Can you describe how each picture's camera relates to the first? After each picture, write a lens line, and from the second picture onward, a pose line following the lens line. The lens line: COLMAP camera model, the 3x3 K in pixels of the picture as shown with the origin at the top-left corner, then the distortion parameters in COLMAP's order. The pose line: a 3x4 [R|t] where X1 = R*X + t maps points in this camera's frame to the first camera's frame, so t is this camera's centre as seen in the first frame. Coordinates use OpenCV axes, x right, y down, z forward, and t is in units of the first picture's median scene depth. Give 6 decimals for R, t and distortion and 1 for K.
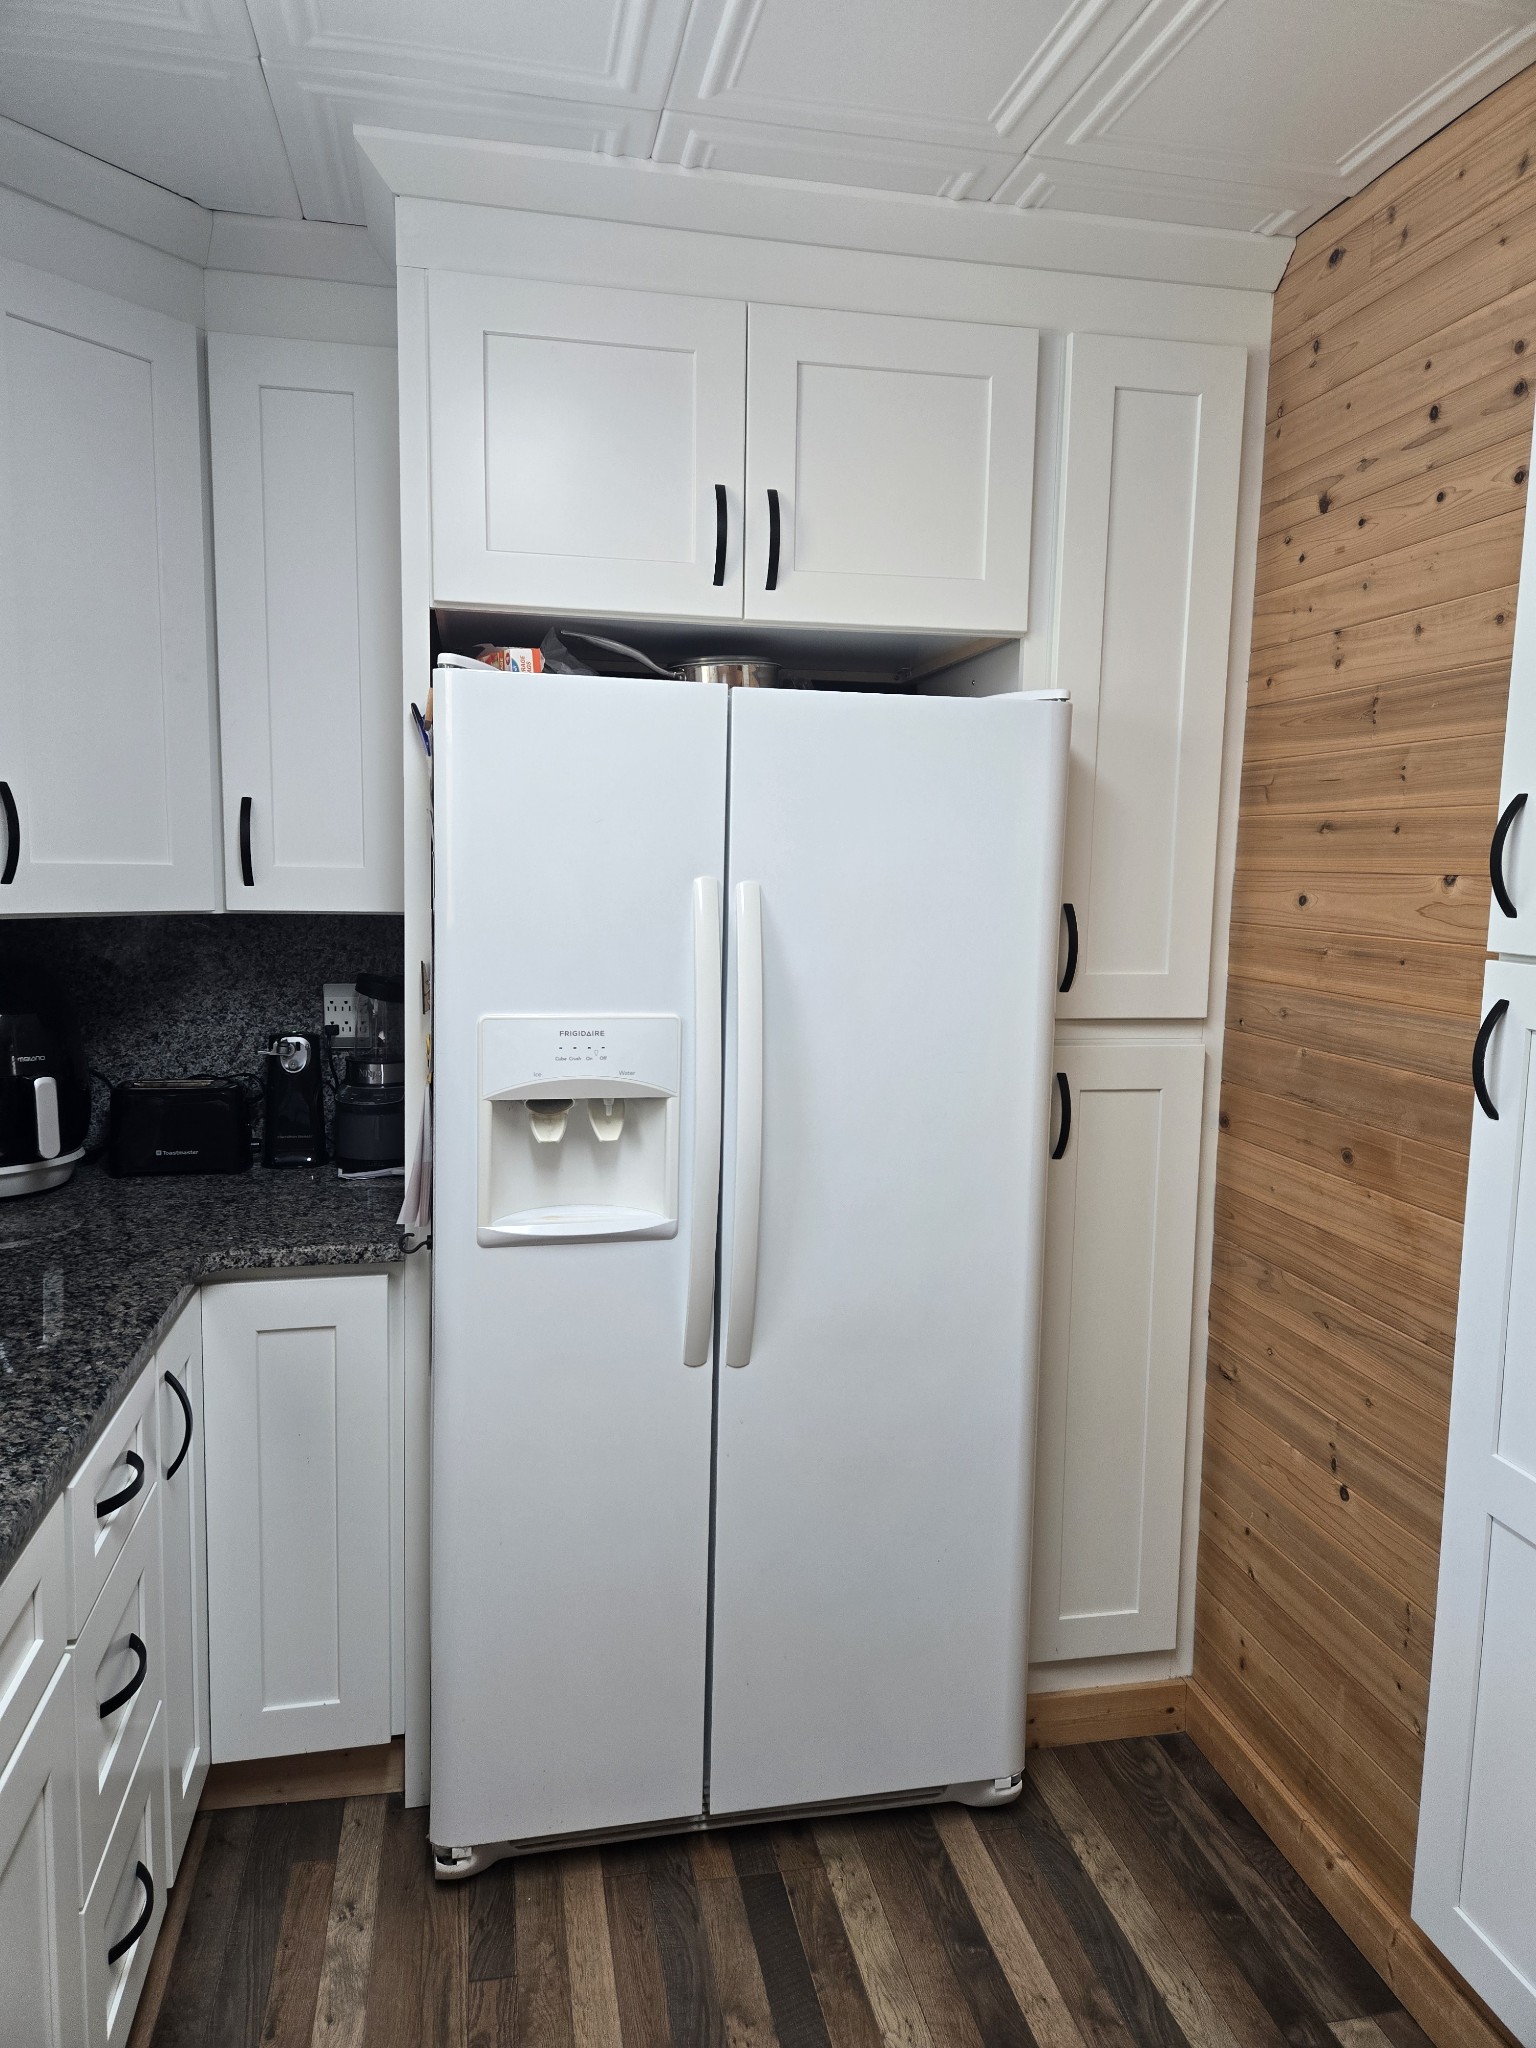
lens RADIAL K [[1375.4, 0, 757.7], [0, 1375.4, 1008.4], [0, 0, 1]] dist [0.087222, -0.081215]
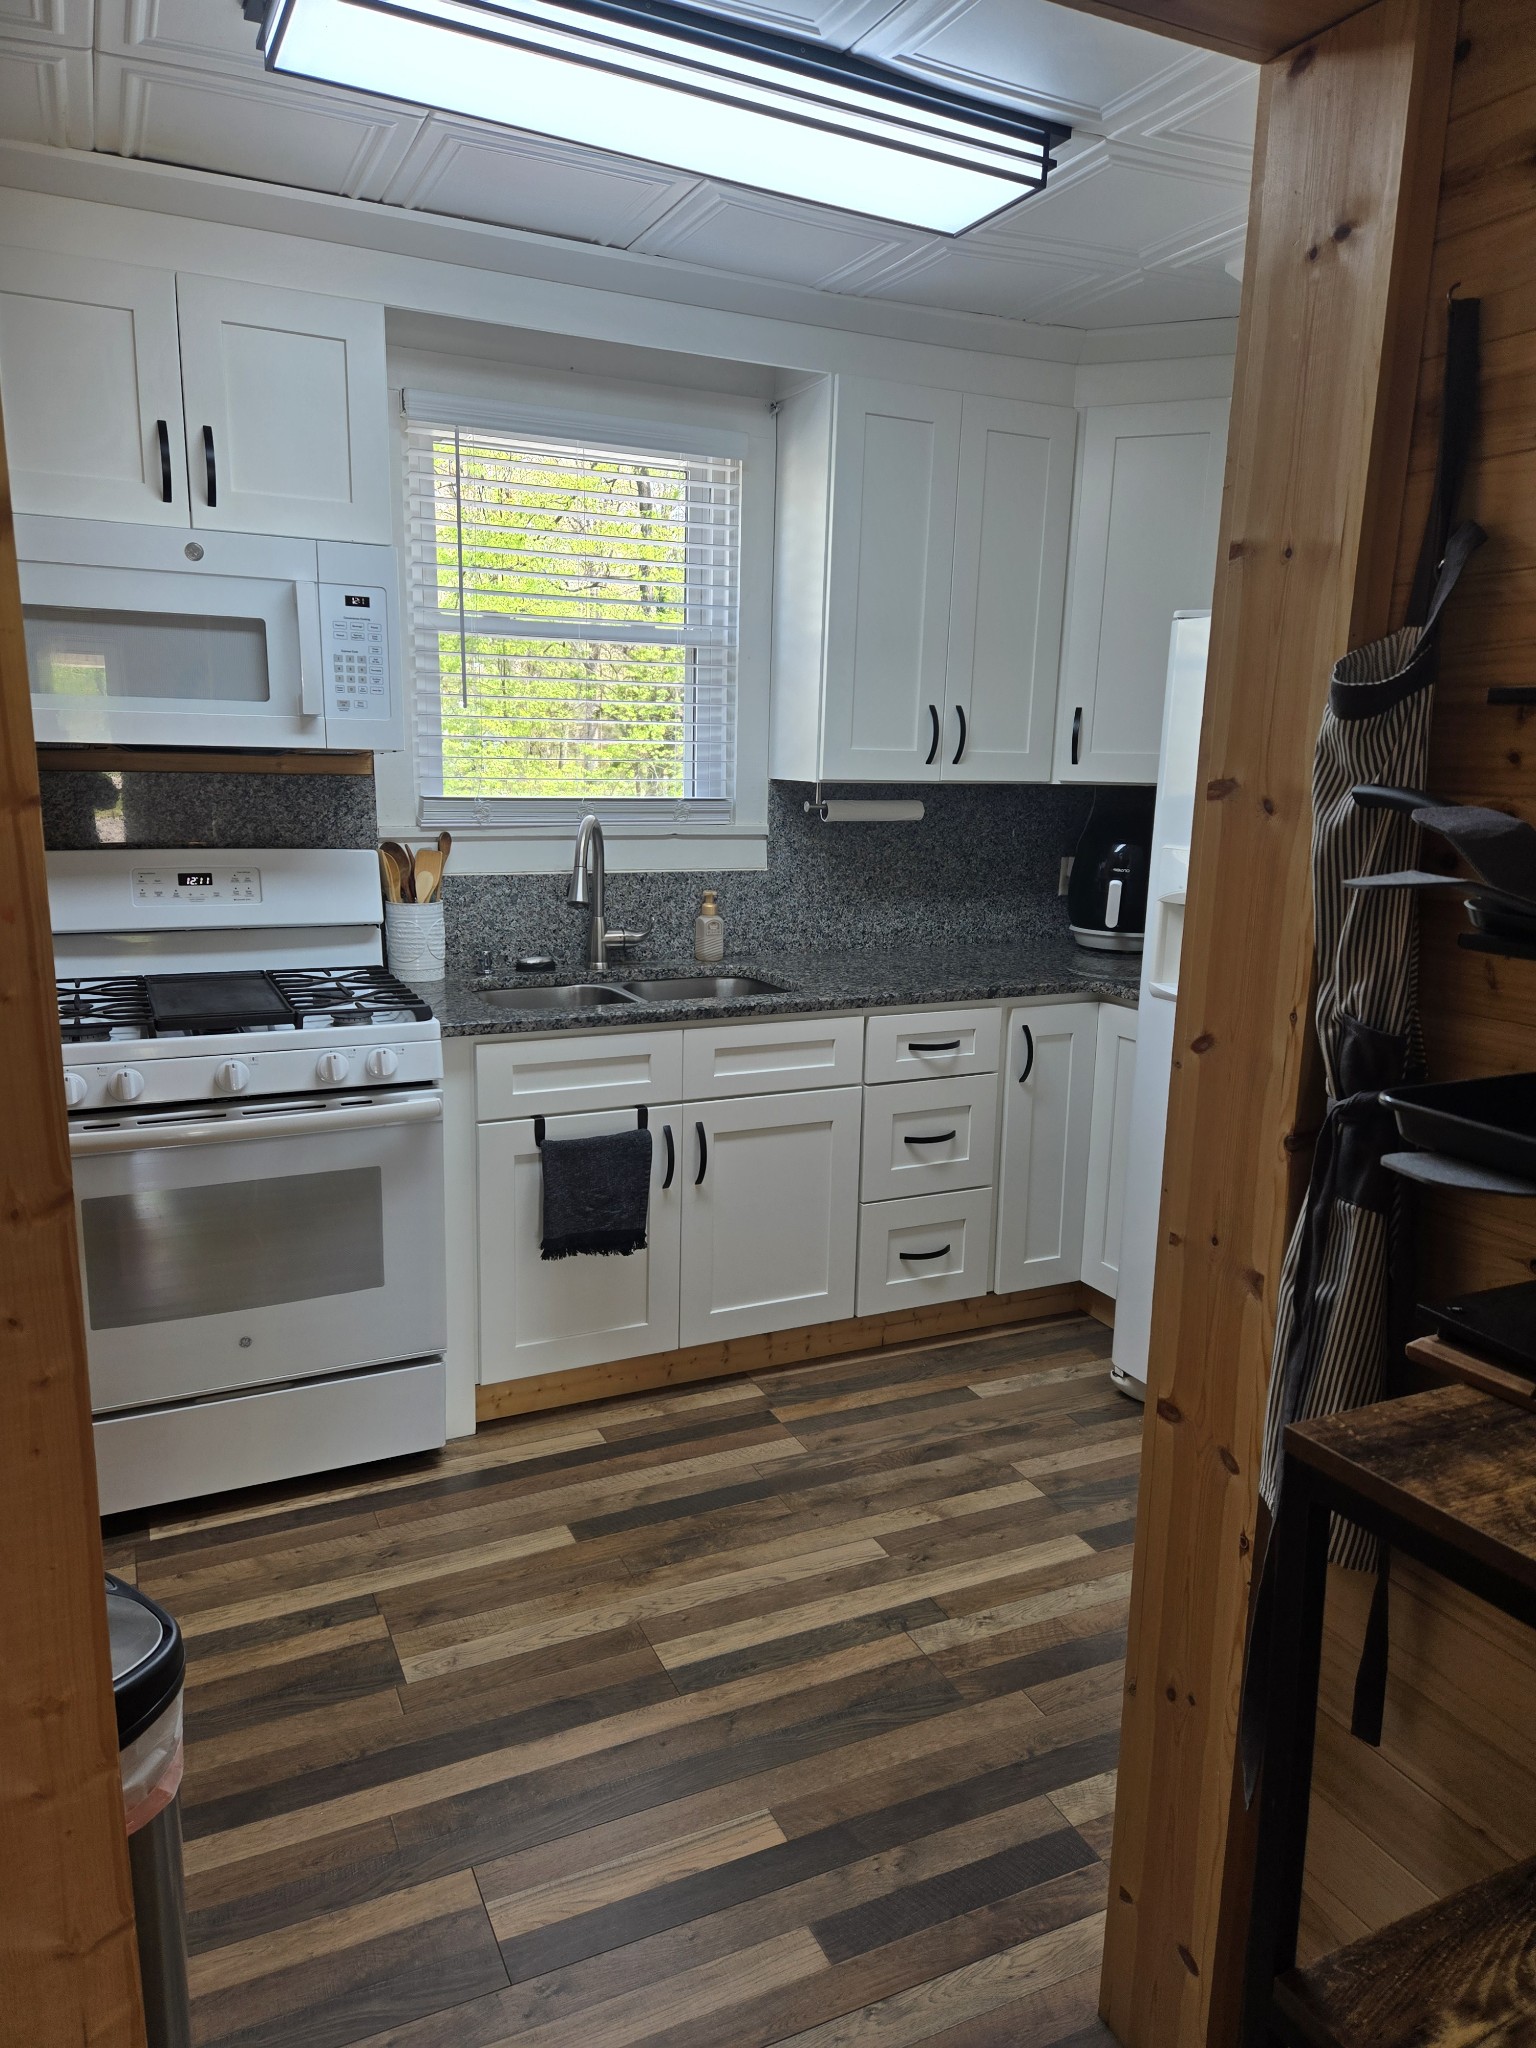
lens RADIAL K [[1375.4, 0, 754.8], [0, 1375.4, 1022.1], [0, 0, 1]] dist [0.087222, -0.081215]
pose [[0.243855, 0.175132, -0.953868, 1.136185], [-0.121503, 0.981327, 0.149111, 0.021092], [0.962170, 0.079536, 0.260581, 0.152932]]
